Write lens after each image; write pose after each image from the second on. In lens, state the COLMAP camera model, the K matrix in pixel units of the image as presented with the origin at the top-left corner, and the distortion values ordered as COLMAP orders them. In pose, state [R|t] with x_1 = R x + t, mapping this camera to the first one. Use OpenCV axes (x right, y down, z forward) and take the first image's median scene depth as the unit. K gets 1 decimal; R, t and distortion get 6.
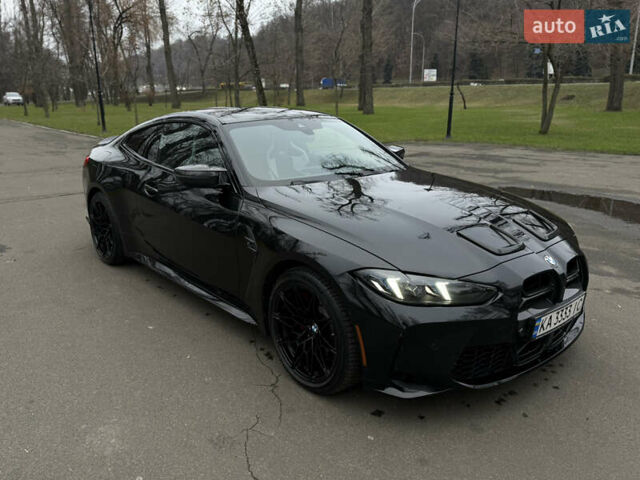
lens RADIAL K [[526.7, 0, 320.8], [0, 526.7, 243.3], [0, 0, 1]] dist [0.038936, -0.056814]
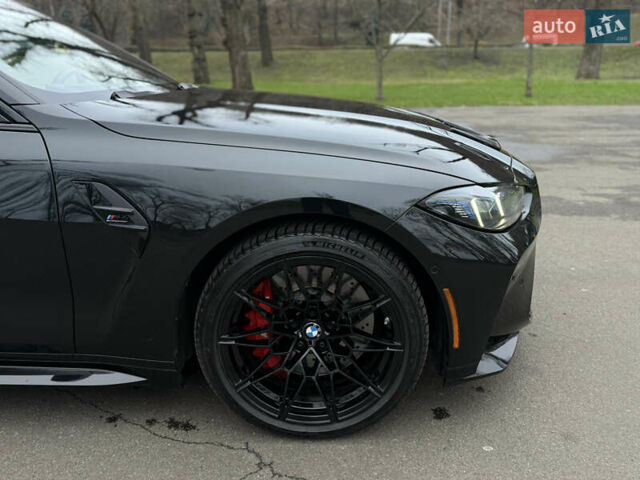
lens RADIAL K [[526.7, 0, 315.6], [0, 526.7, 236.5], [0, 0, 1]] dist [0.038936, -0.056814]
pose [[0.666998, -0.232162, 0.707965, -0.384907], [0.212796, 0.969993, 0.117606, -0.002762], [-0.714025, 0.072209, 0.696386, 0.595354]]
